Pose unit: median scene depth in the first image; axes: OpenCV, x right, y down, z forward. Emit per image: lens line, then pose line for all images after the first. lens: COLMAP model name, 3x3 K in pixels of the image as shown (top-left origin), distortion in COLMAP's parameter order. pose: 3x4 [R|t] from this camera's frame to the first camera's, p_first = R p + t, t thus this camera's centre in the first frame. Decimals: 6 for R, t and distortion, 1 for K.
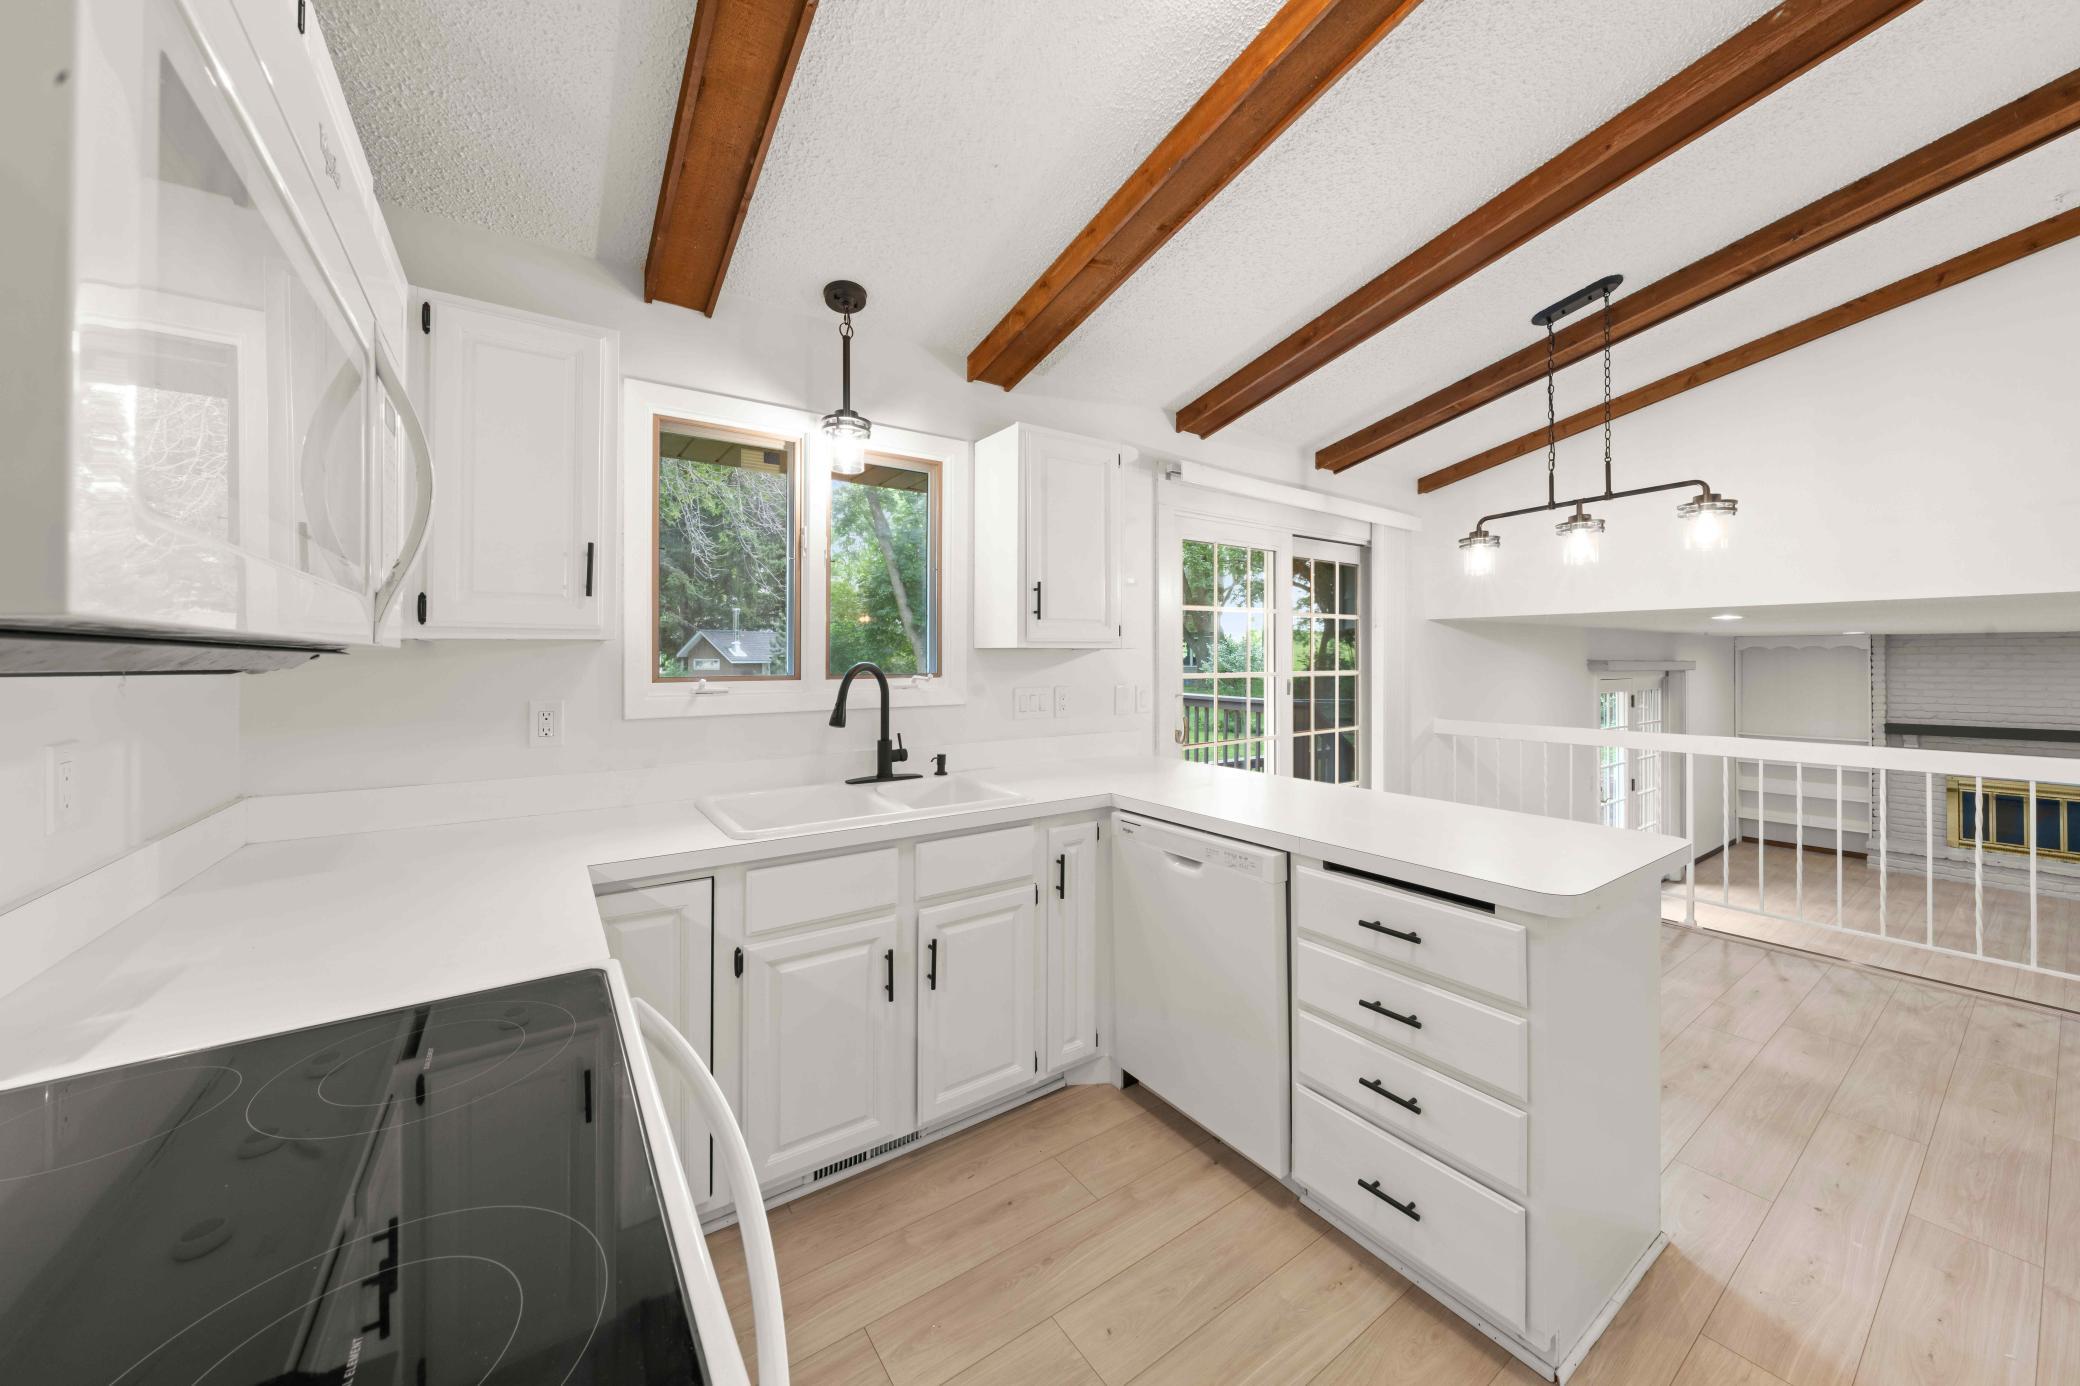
lens RADIAL K [[735.8, 0, 1044.1], [0, 735.8, 658.0], [0, 0, 1]] dist [-0.000724, -0.000014]
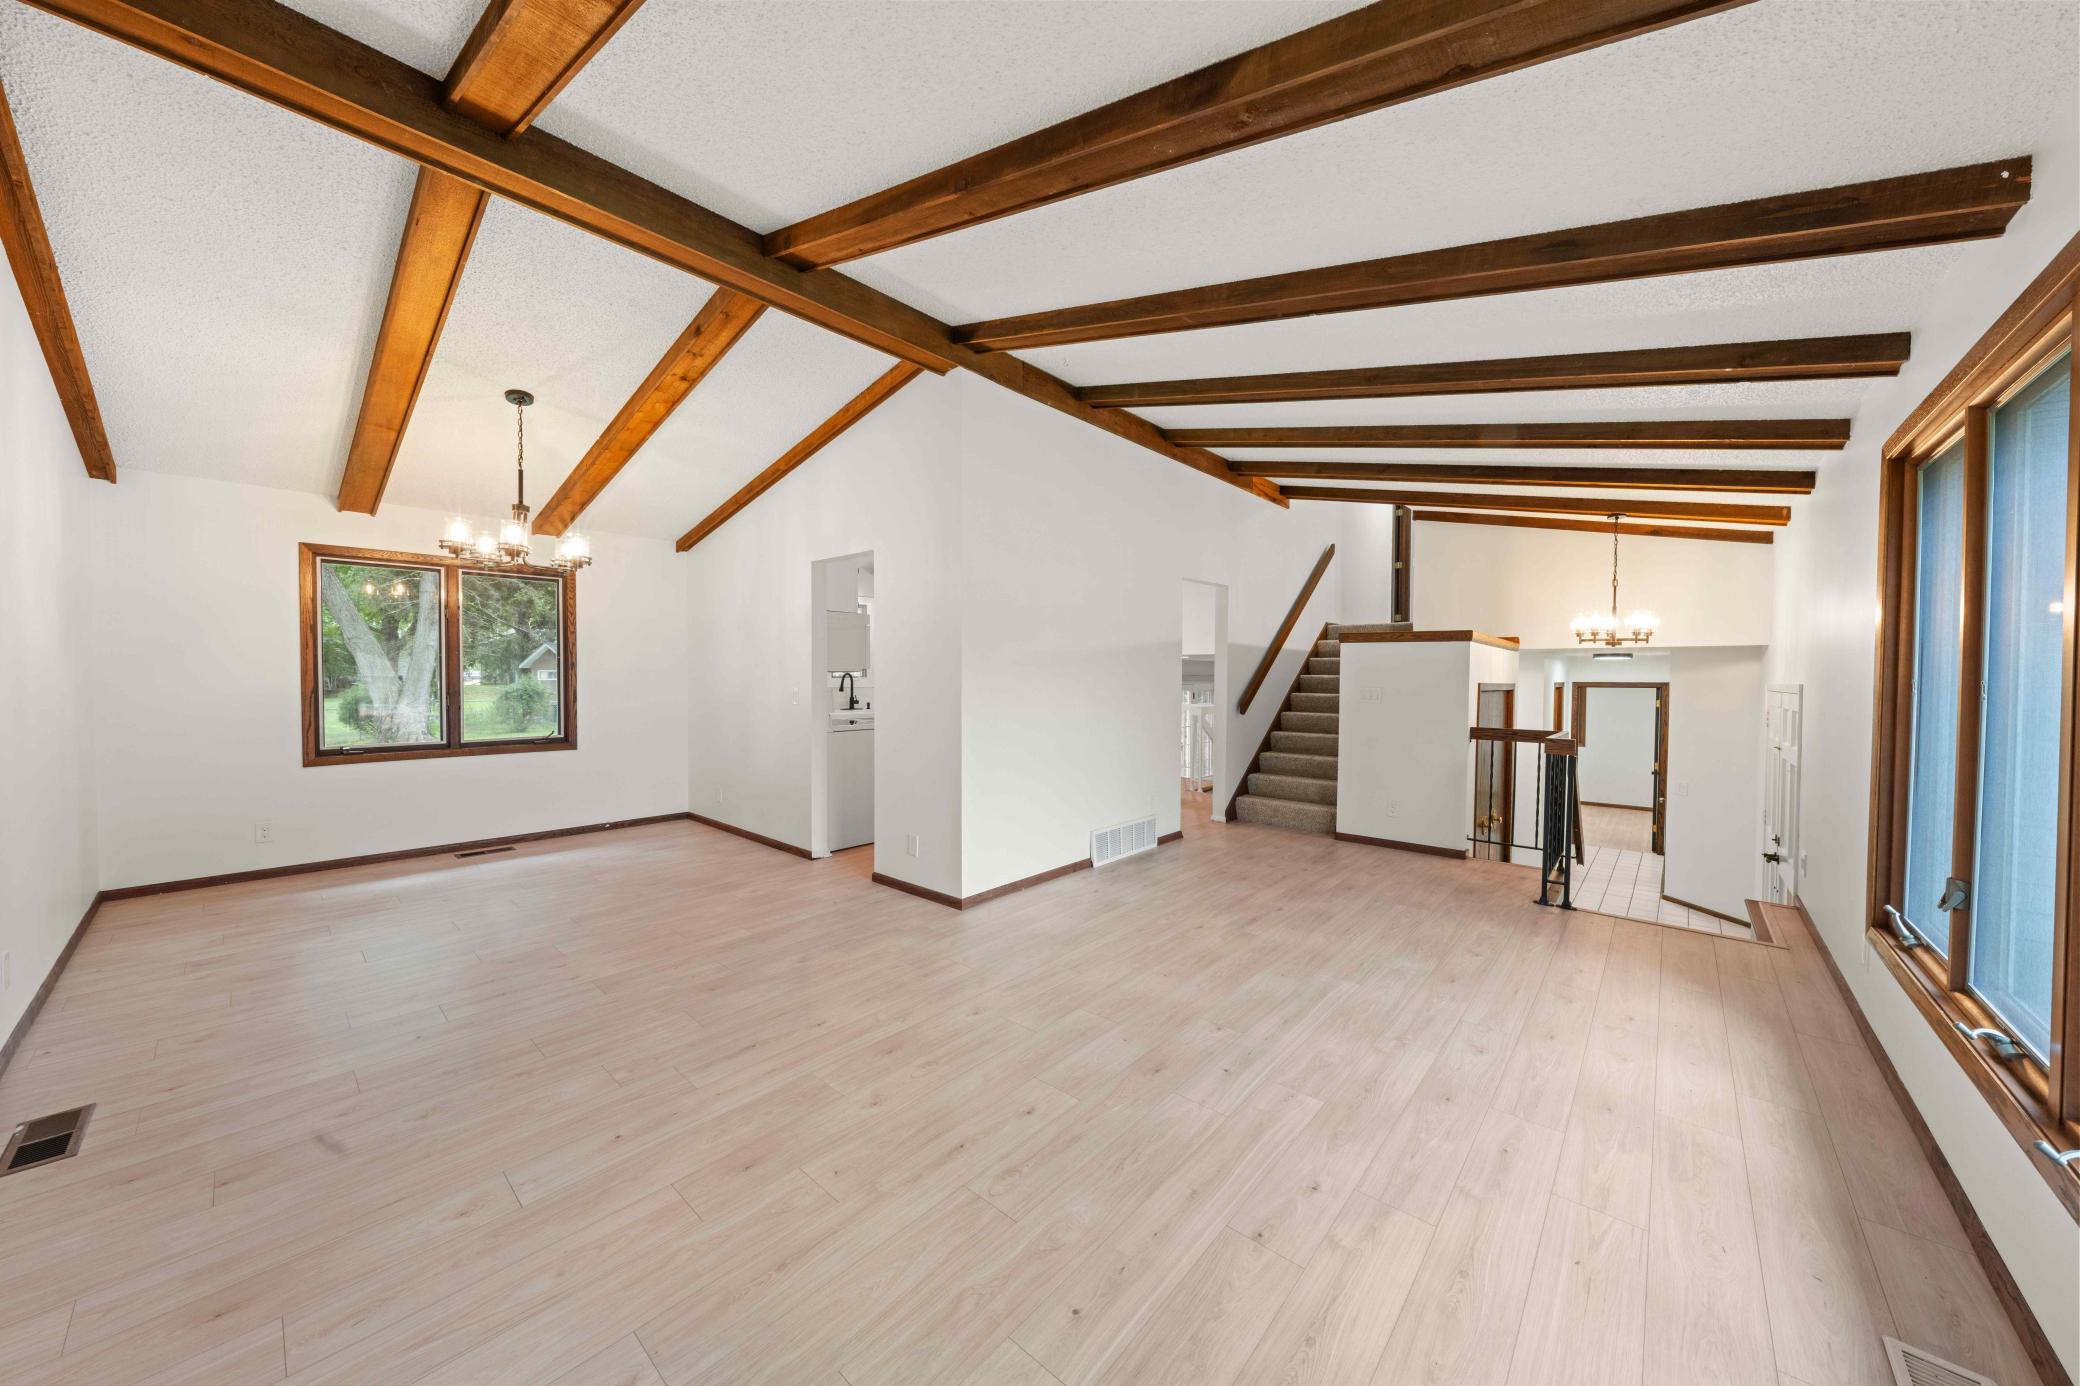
lens RADIAL K [[712.8, 0, 1037.4], [0, 712.8, 691.1], [0, 0, 1]] dist [-0.000535, -0.000081]
pose [[0.974498, 0.001240, 0.224392, -0.075621], [-0.007033, 0.999662, 0.025020, 0.002485], [-0.224285, -0.025961, 0.974178, -1.564011]]
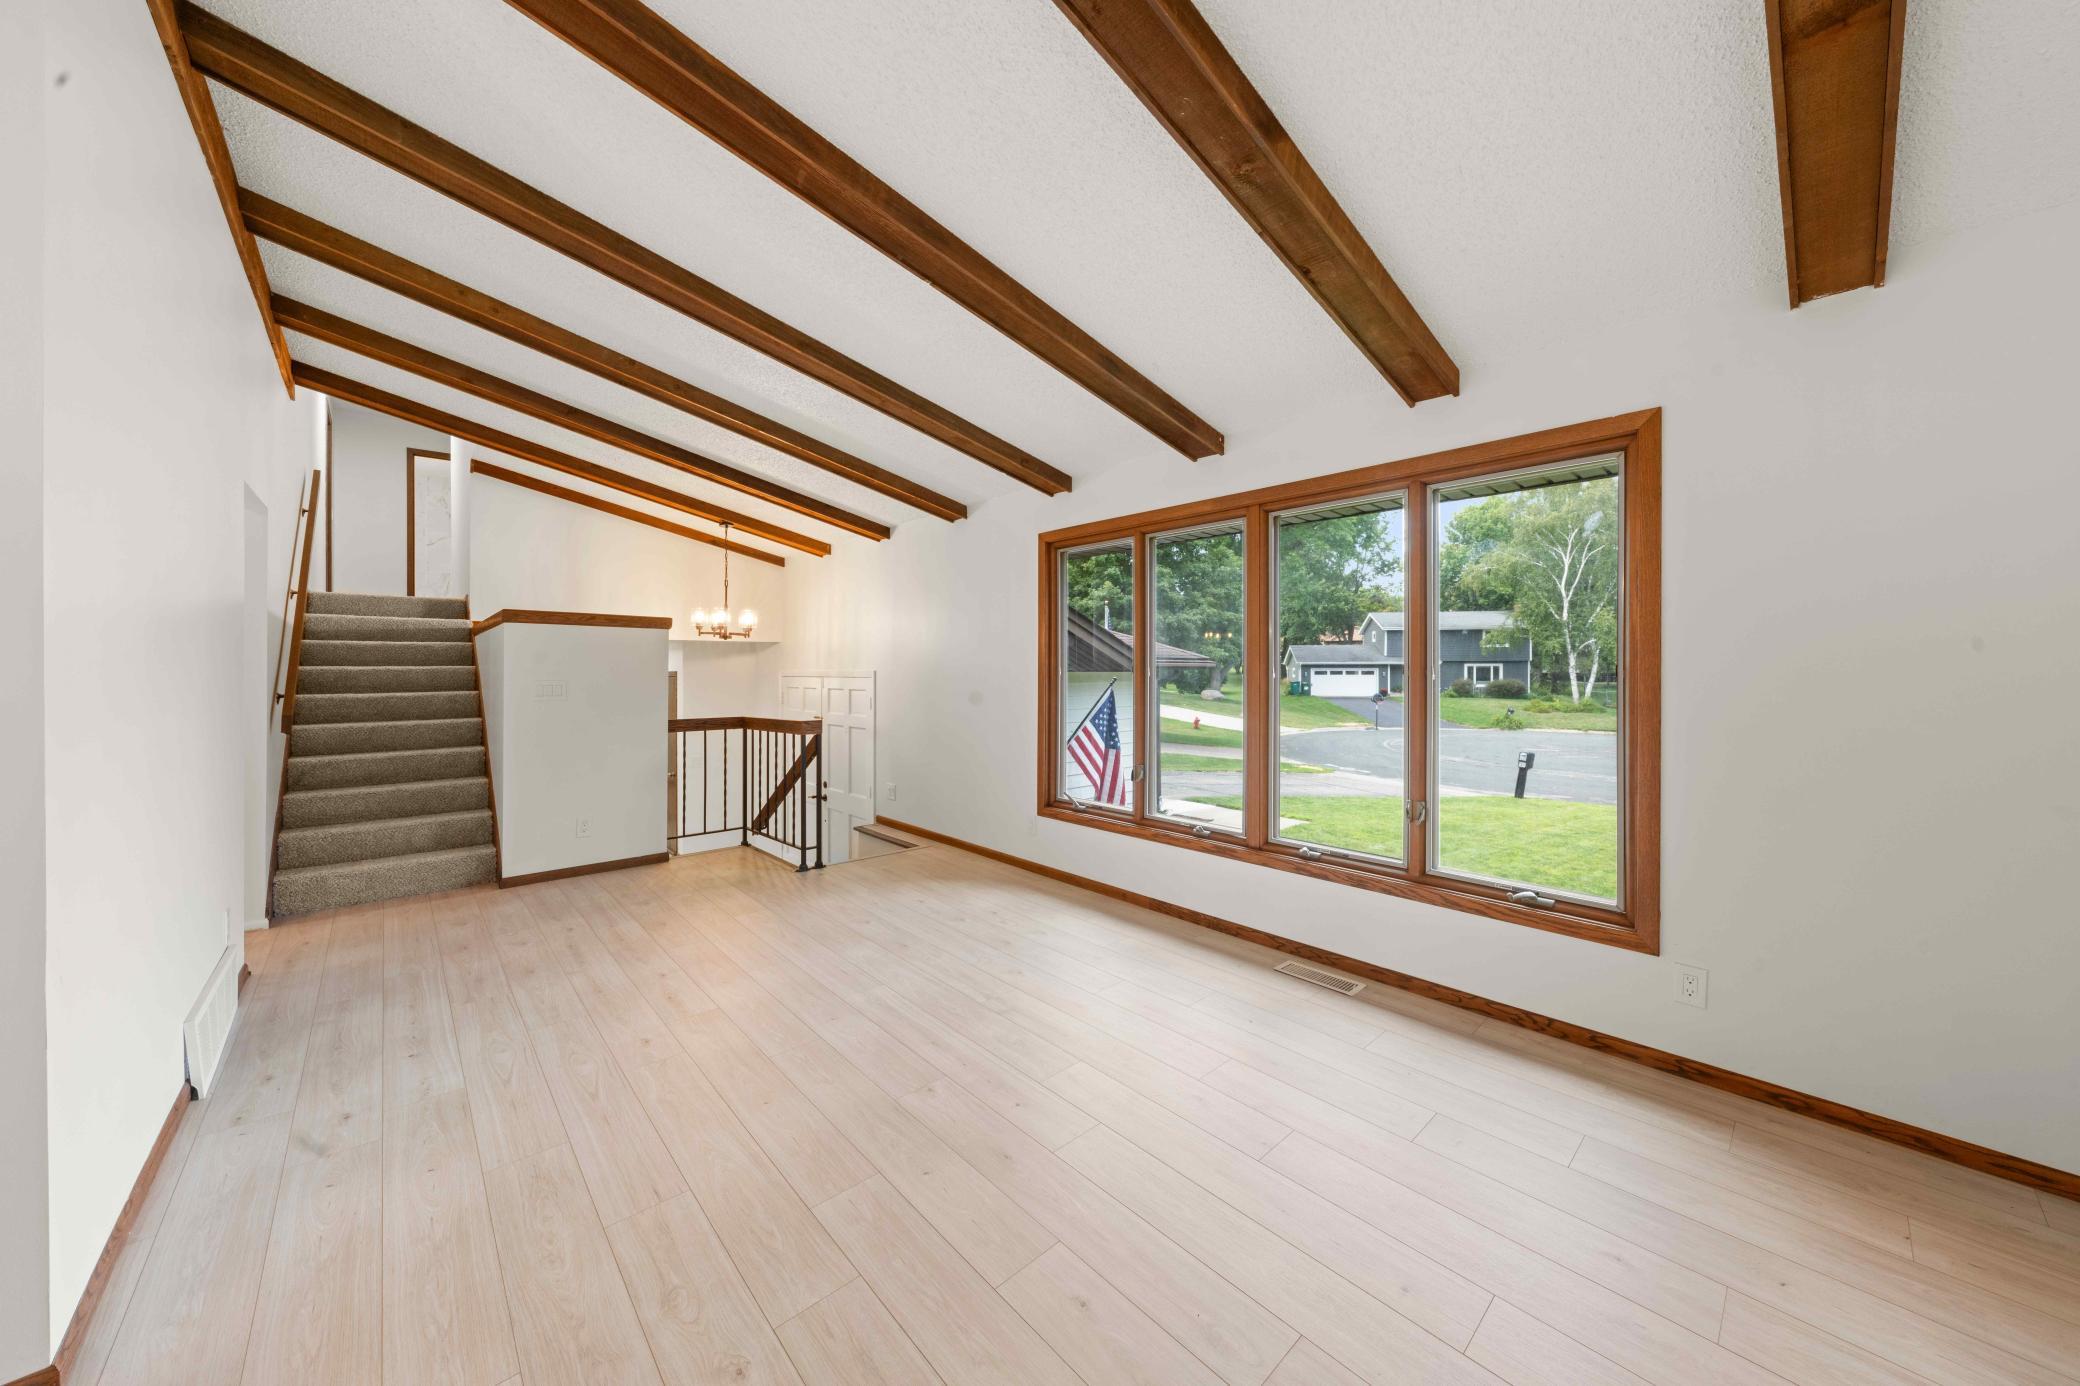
lens RADIAL K [[723.2, 0, 1039.5], [0, 723.2, 669.5], [0, 0, 1]] dist [-0.000791, 0.000039]
pose [[-0.119673, 0.001550, 0.992812, -0.375041], [-0.000042, 0.999999, -0.001566, 0.011741], [-0.992813, -0.000229, -0.119673, -0.863373]]
